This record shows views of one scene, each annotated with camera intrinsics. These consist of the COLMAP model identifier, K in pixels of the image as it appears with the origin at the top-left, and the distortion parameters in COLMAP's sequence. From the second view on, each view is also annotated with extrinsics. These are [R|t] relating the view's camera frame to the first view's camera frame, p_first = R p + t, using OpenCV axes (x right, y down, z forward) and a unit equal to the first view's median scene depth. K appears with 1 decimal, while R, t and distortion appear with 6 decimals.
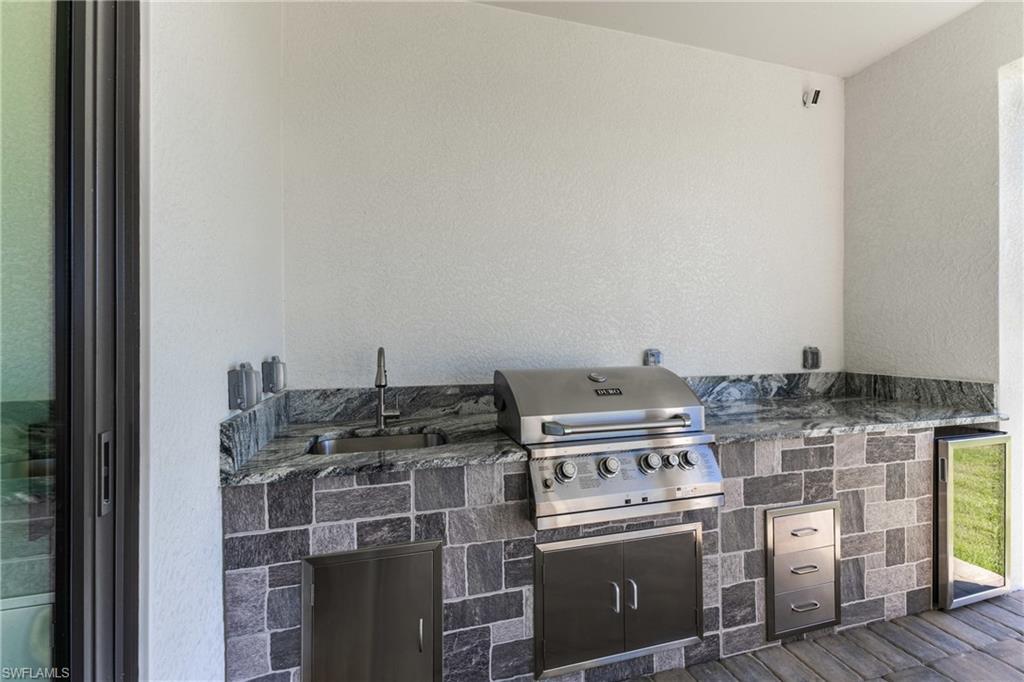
lens RADIAL K [[440.4, 0, 514.5], [0, 440.4, 337.1], [0, 0, 1]] dist [0.011662, -0.001651]
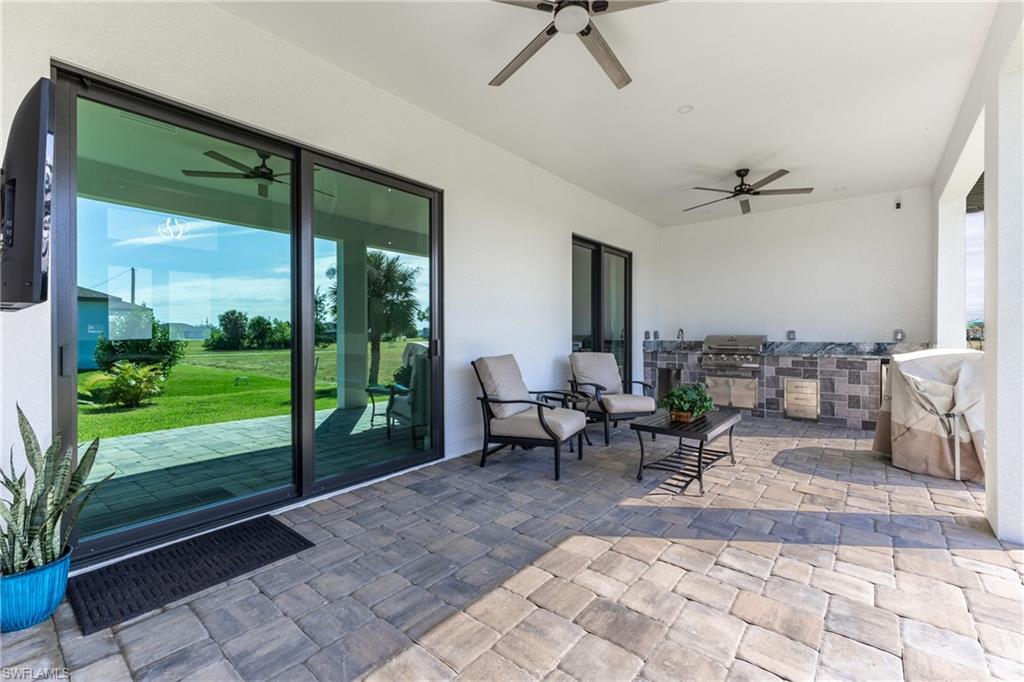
lens RADIAL K [[440.4, 0, 519.9], [0, 440.4, 333.9], [0, 0, 1]] dist [0.011662, -0.001651]
pose [[0.582778, 0.002863, -0.812626, 1.914800], [-0.004107, 0.999991, 0.000577, 0.068705], [0.812621, 0.003002, 0.582785, -2.281106]]
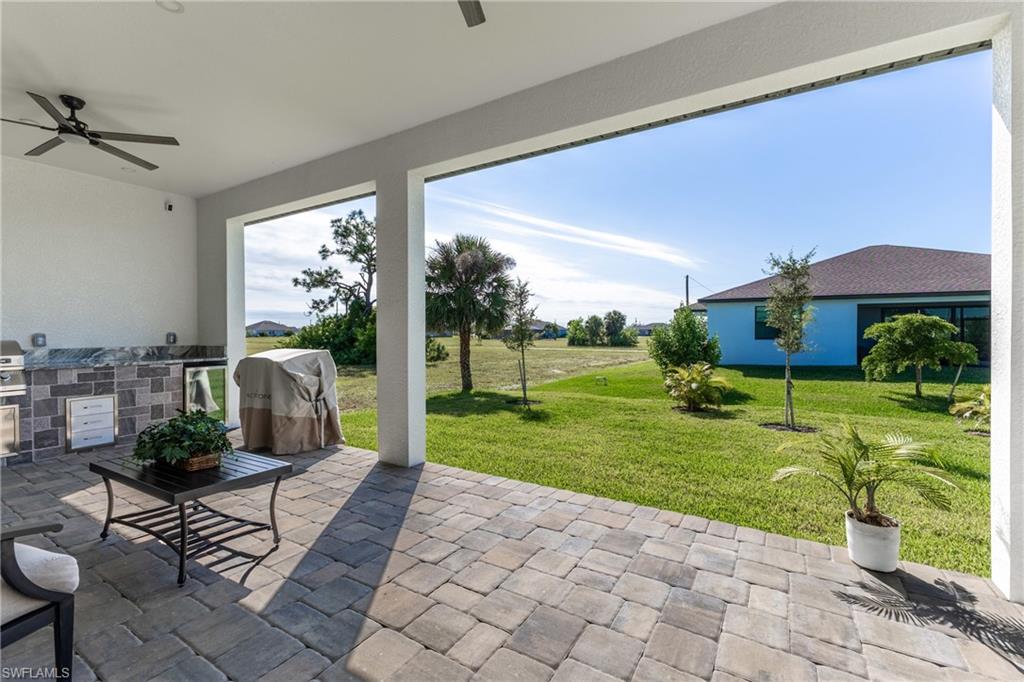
lens RADIAL K [[440.4, 0, 511.8], [0, 440.4, 337.8], [0, 0, 1]] dist [0.011662, -0.001651]
pose [[0.736818, -0.010429, 0.676010, 0.666103], [0.005083, 0.999938, 0.009886, 0.048300], [-0.676072, -0.003848, 0.736826, -2.202771]]
